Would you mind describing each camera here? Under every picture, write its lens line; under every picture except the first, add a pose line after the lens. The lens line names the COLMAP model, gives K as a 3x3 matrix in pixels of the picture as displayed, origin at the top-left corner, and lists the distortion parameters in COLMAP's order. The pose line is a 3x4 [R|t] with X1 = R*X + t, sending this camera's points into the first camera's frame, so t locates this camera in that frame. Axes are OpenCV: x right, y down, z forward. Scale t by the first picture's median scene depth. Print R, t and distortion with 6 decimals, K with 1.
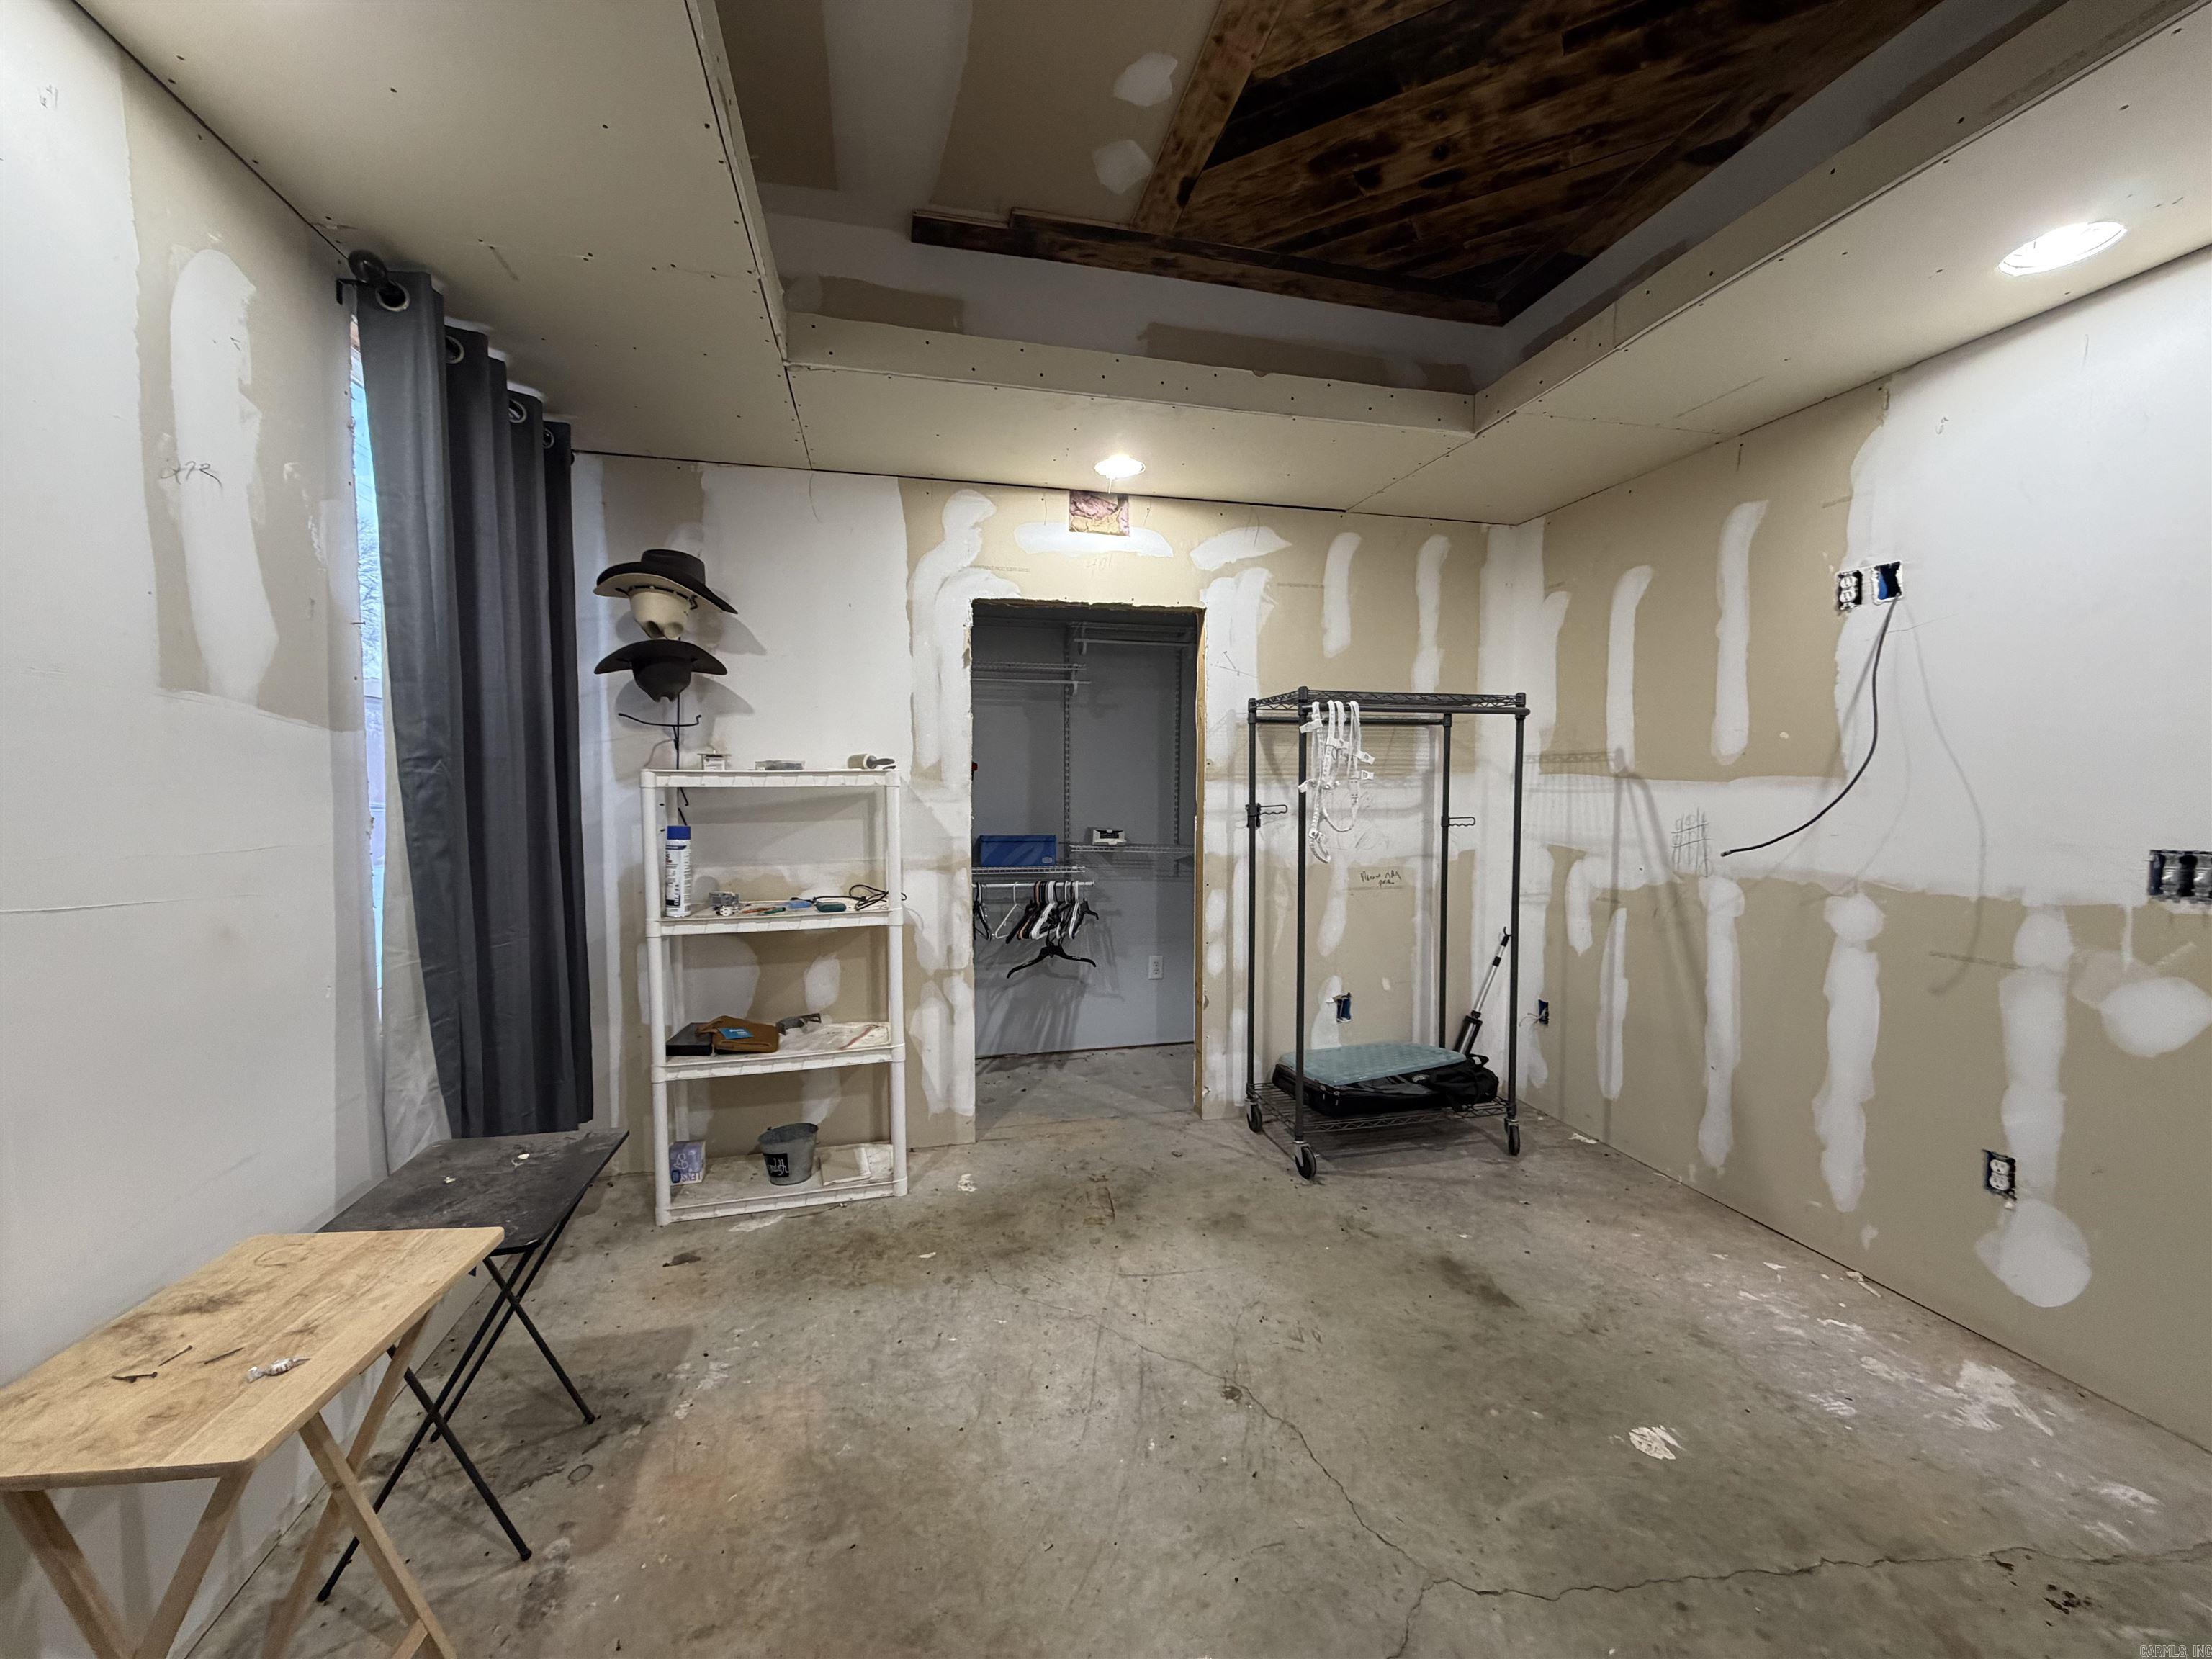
lens RADIAL K [[880.5, 0, 1105.2], [0, 880.5, 830.5], [0, 0, 1]] dist [-0.000763, 0.000279]
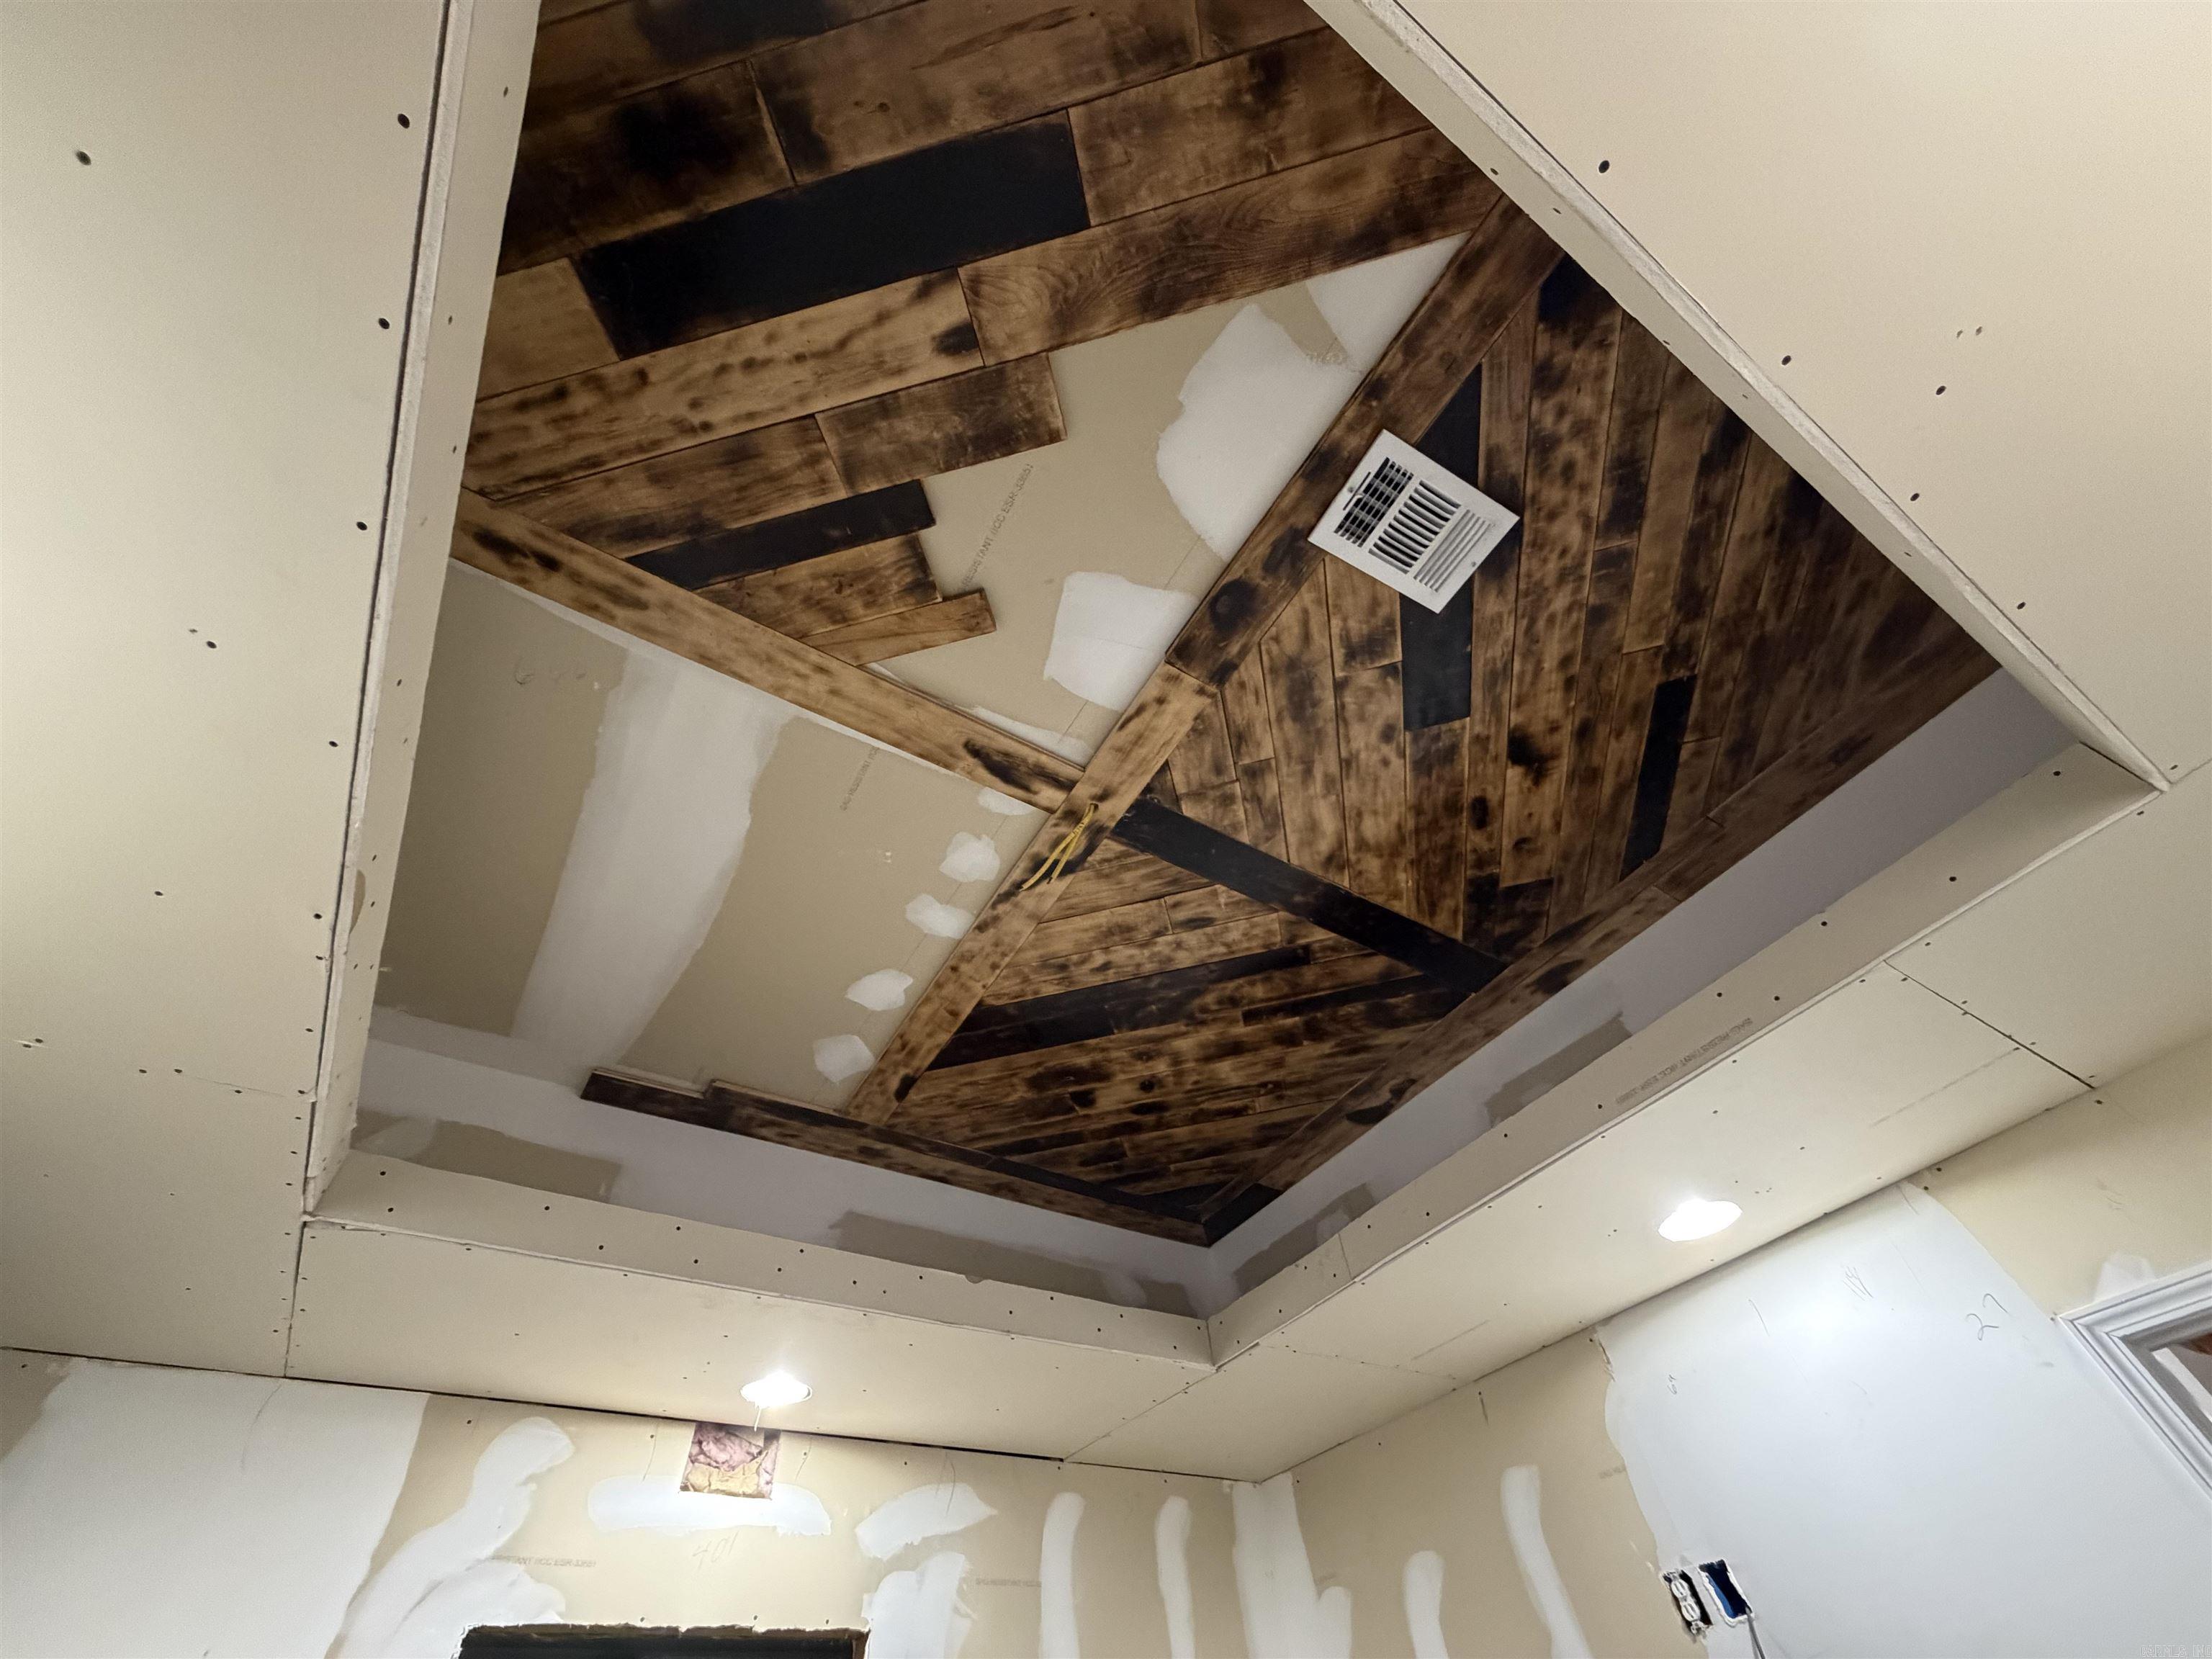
lens RADIAL K [[880.5, 0, 1094.3], [0, 880.5, 832.5], [0, 0, 1]] dist [-0.000763, 0.000279]
pose [[0.949442, 0.195693, 0.245488, -0.004204], [0.083377, 0.596695, -0.798125, -0.096105], [-0.302669, 0.778241, 0.550211, 0.175623]]
